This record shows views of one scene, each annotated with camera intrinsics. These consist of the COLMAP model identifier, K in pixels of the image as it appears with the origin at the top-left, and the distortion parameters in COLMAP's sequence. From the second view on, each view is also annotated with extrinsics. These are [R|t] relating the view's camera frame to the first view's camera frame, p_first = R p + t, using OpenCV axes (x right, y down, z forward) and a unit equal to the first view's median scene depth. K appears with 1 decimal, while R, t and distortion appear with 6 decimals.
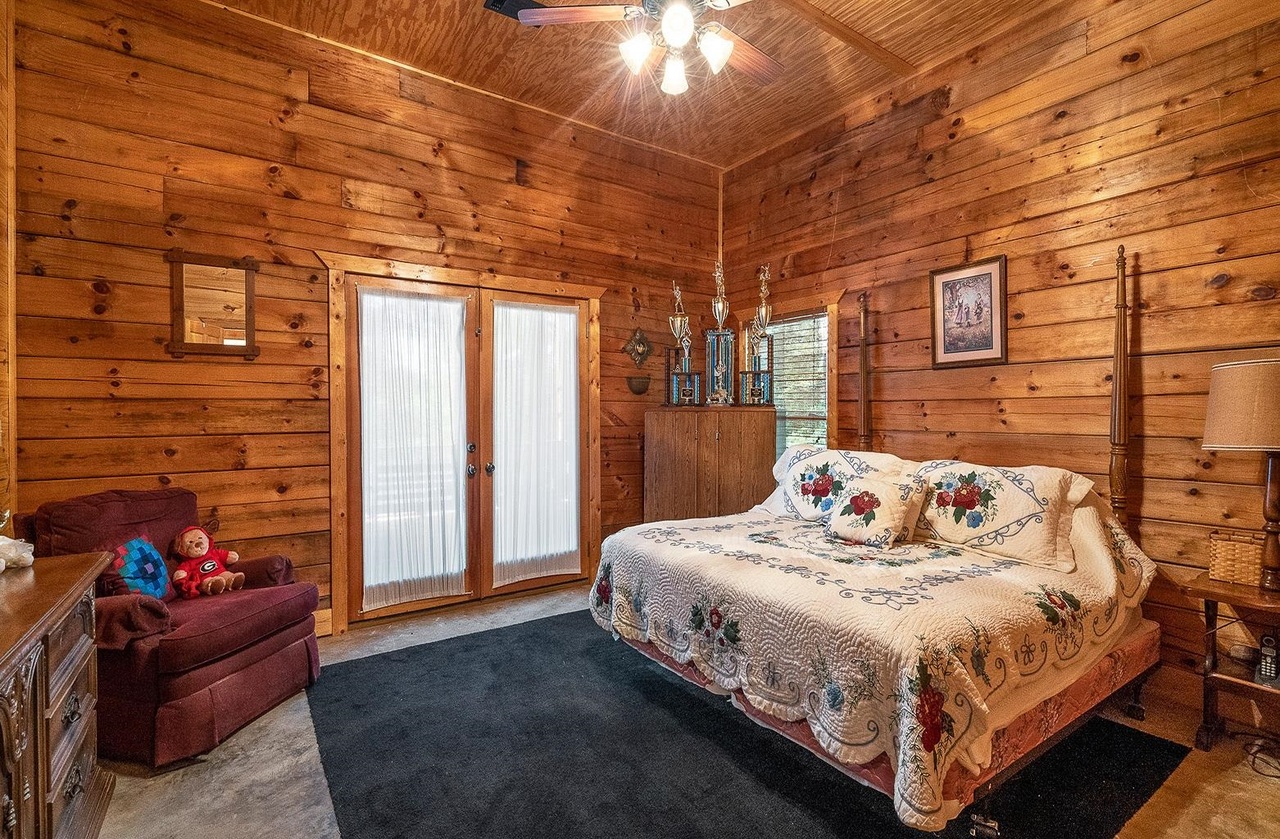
lens RADIAL K [[578.2, 0, 639.8], [0, 578.2, 418.5], [0, 0, 1]] dist [-0.010457, 0.000772]
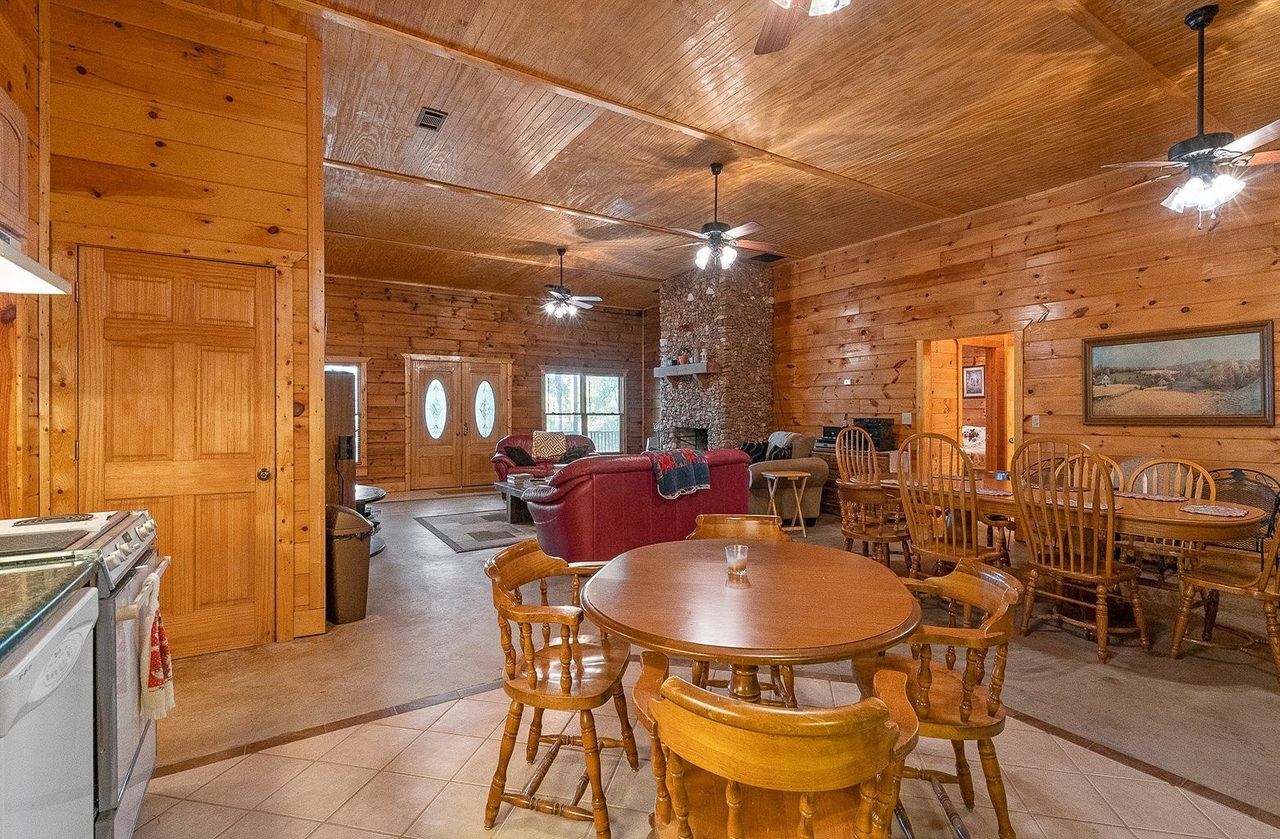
lens RADIAL K [[578.2, 0, 640.6], [0, 578.2, 414.1], [0, 0, 1]] dist [-0.010457, 0.000772]
pose [[0.999222, 0.004160, -0.039222, -1.262557], [-0.004313, 0.999983, -0.003817, 0.020622], [0.039206, 0.003983, 0.999223, -2.479438]]
